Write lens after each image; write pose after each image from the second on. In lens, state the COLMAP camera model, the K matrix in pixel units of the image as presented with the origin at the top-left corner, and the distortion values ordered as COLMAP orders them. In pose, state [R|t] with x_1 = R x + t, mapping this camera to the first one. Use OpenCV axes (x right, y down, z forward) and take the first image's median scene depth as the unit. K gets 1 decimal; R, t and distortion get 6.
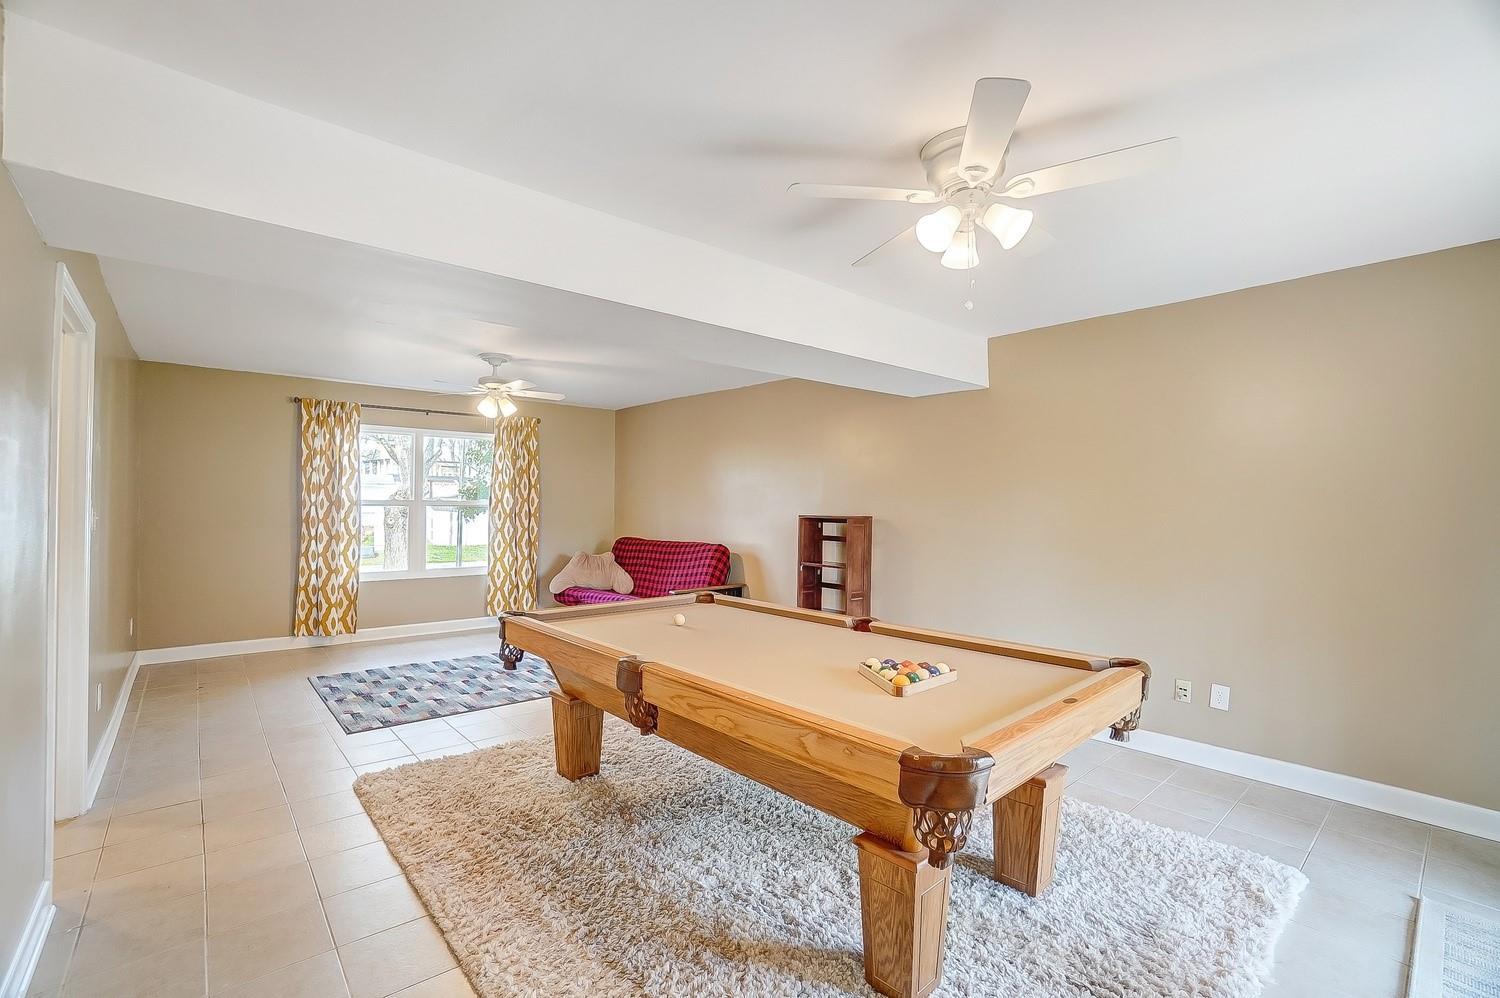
lens RADIAL K [[659.6, 0, 739.8], [0, 659.6, 497.3], [0, 0, 1]] dist [-0.065905, 0.023131]
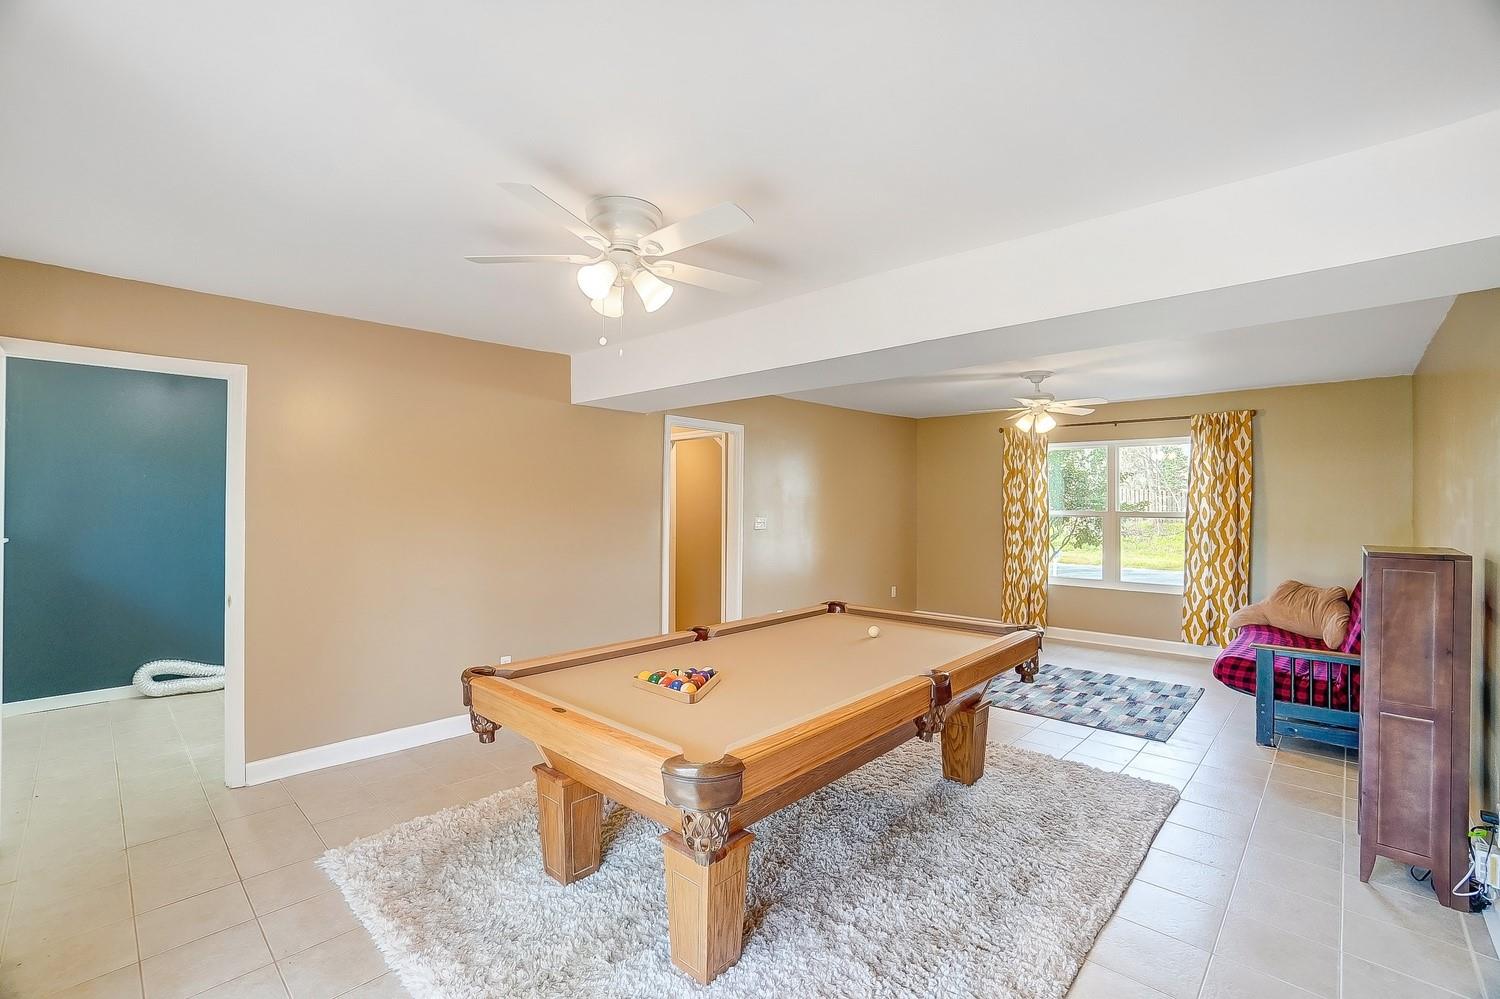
lens RADIAL K [[659.6, 0, 739.8], [0, 659.6, 497.8], [0, 0, 1]] dist [-0.065905, 0.023131]
pose [[0.096507, -0.015621, -0.995210, 0.497285], [0.006125, 0.999867, -0.015100, -0.005853], [0.995313, -0.004639, 0.096589, 0.366807]]
